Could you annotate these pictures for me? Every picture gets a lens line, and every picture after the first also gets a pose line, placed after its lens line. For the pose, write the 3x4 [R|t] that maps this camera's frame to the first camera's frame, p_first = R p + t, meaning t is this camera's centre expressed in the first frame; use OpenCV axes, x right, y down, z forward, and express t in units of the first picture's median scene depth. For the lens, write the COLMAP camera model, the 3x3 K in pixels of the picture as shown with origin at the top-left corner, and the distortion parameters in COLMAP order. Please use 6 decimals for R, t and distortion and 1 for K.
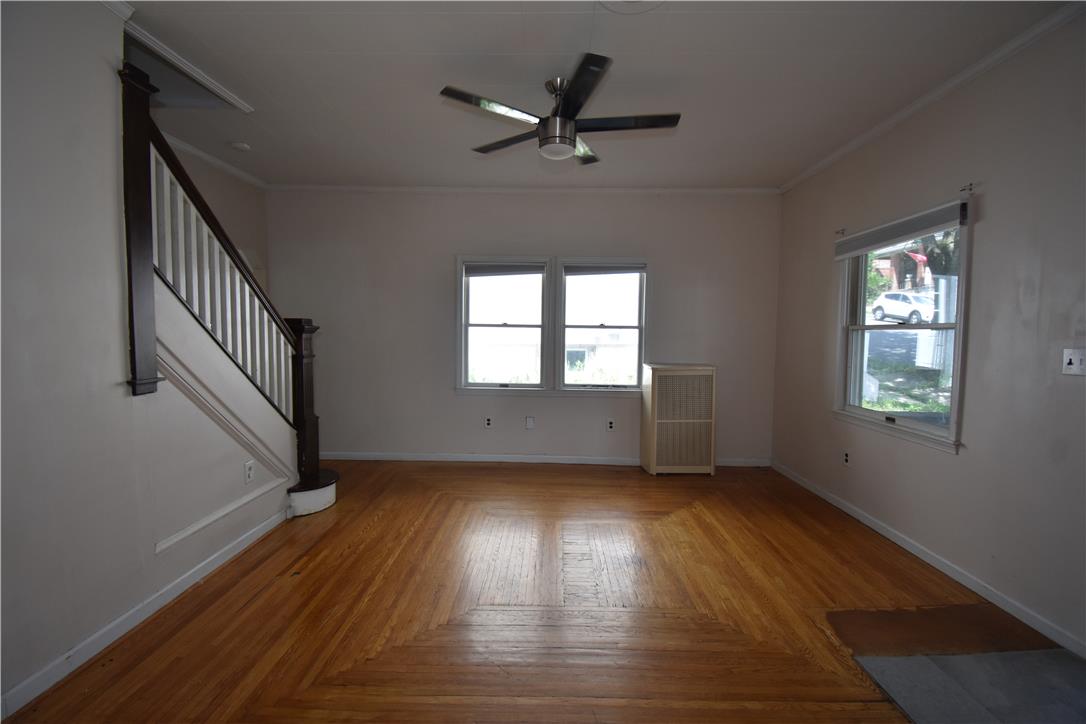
lens RADIAL K [[478.4, 0, 546.3], [0, 478.4, 358.2], [0, 0, 1]] dist [0.014725, -0.021040]
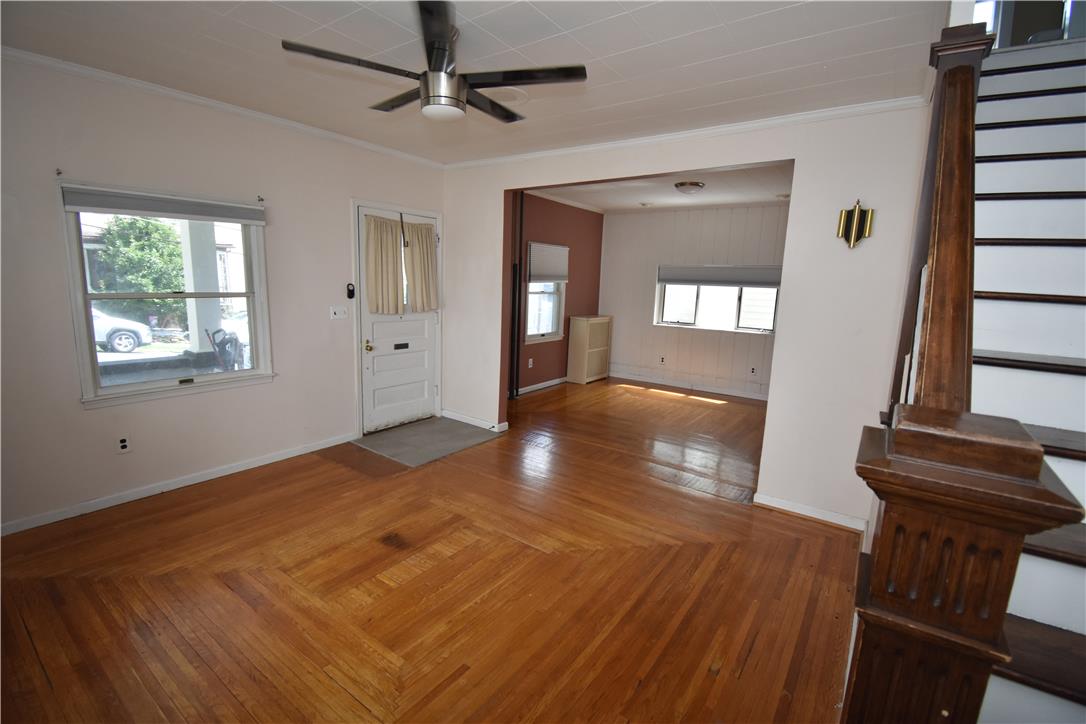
lens RADIAL K [[478.4, 0, 544.4], [0, 478.4, 360.7], [0, 0, 1]] dist [0.014725, -0.021040]
pose [[-0.817377, -0.133126, 0.560510, -0.657005], [-0.008761, 0.975695, 0.218959, -0.194196], [-0.576036, 0.174061, -0.798677, 1.663211]]
